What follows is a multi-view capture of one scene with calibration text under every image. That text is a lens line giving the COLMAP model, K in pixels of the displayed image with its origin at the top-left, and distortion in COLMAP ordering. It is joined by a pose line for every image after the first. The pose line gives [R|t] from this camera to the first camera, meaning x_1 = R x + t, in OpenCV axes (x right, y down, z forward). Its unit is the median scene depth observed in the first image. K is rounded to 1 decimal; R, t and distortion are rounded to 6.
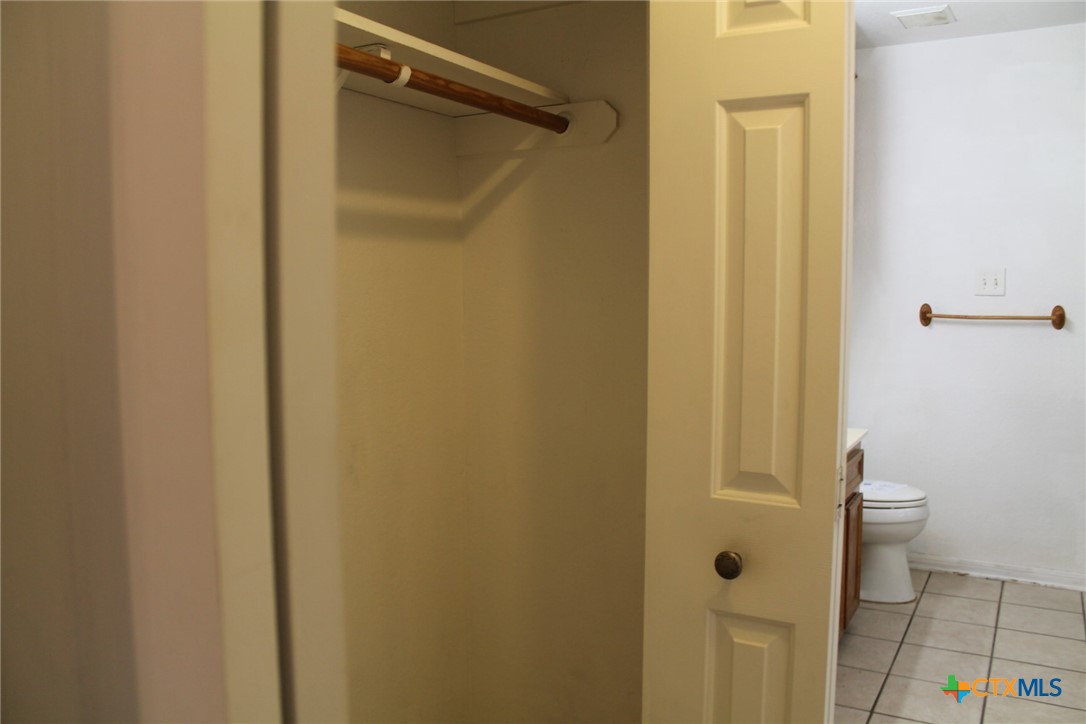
lens RADIAL K [[910.9, 0, 544.3], [0, 910.9, 361.1], [0, 0, 1]] dist [-0.150836, 0.129843]
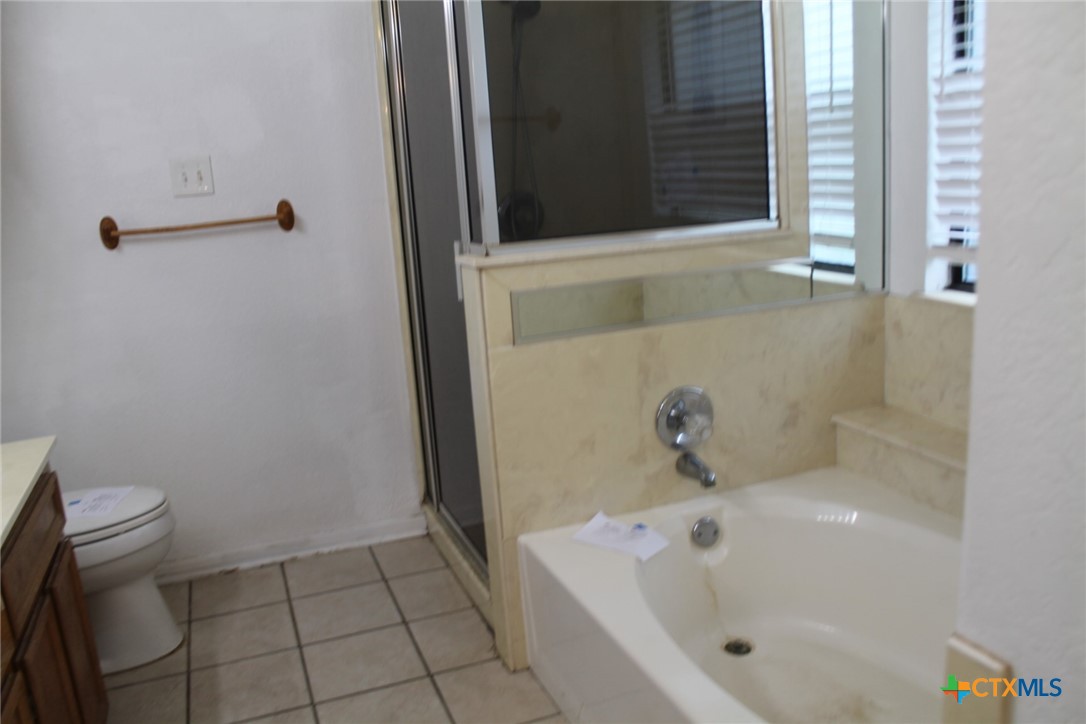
lens RADIAL K [[910.9, 0, 538.8], [0, 910.9, 354.8], [0, 0, 1]] dist [-0.150836, 0.129843]
pose [[0.642916, -0.204315, 0.738183, 0.127609], [0.130919, 0.978896, 0.156917, -0.024982], [-0.754665, -0.004242, 0.656097, 0.322299]]
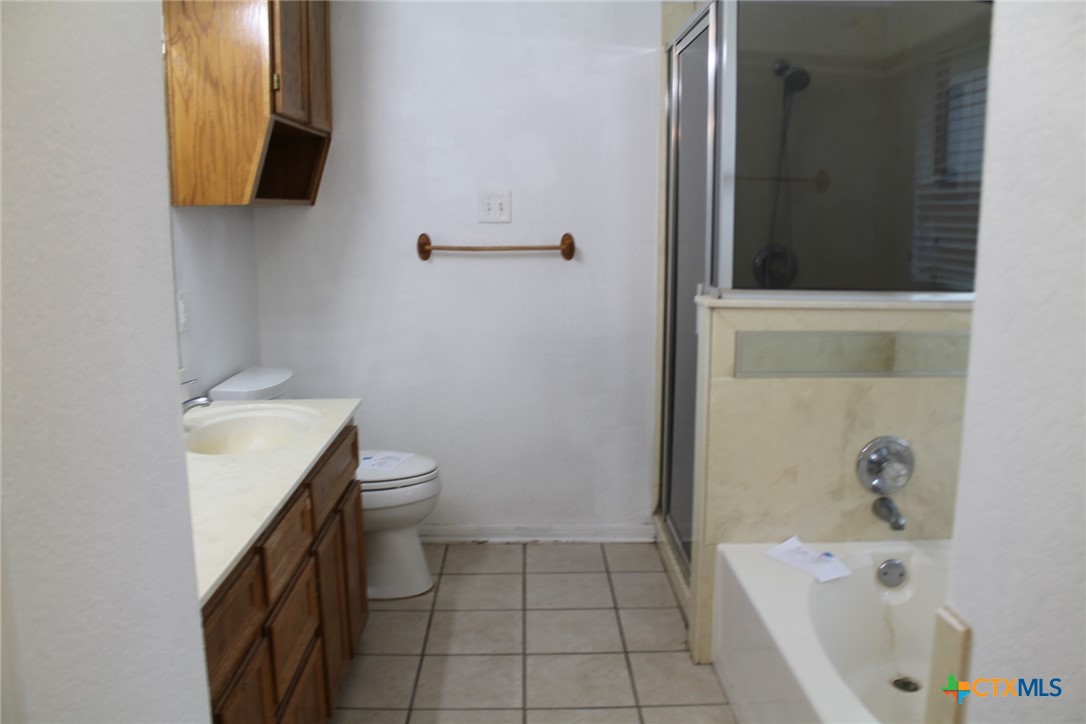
lens RADIAL K [[910.9, 0, 545.1], [0, 910.9, 359.1], [0, 0, 1]] dist [-0.150836, 0.129843]
pose [[0.858434, -0.079761, 0.506685, 0.090646], [0.038758, 0.995098, 0.090981, -0.021178], [-0.511458, -0.058463, 0.857317, 0.215566]]
